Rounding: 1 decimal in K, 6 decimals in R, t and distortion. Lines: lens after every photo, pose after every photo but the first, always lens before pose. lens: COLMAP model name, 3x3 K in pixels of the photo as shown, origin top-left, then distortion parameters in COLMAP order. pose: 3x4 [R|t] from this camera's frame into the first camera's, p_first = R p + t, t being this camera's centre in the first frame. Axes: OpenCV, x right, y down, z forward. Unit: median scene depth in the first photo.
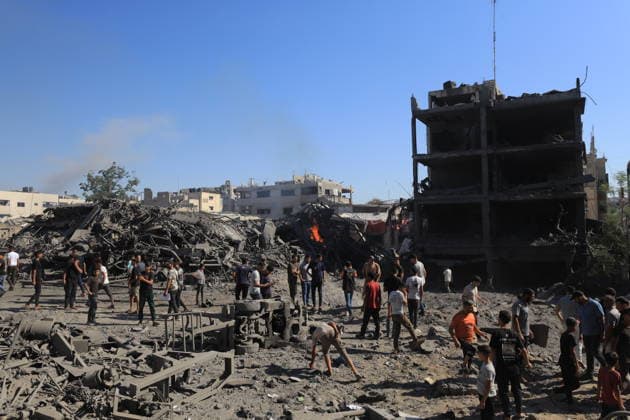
lens RADIAL K [[602.8, 0, 314.9], [0, 602.8, 210.7], [0, 0, 1]] dist [0.071433, 0.000000]
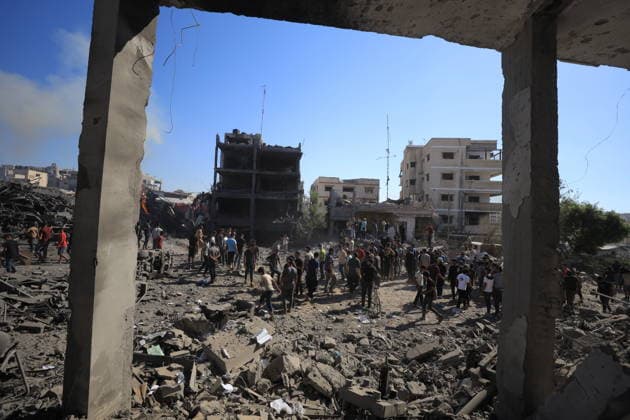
lens RADIAL K [[602.8, 0, 315.0], [0, 602.8, 210.6], [0, 0, 1]] dist [0.071433, 0.000000]
pose [[0.697277, 0.045083, 0.715383, -0.888753], [-0.087264, 0.995936, 0.022293, -0.034650], [-0.711470, -0.077972, 0.698377, -0.431965]]
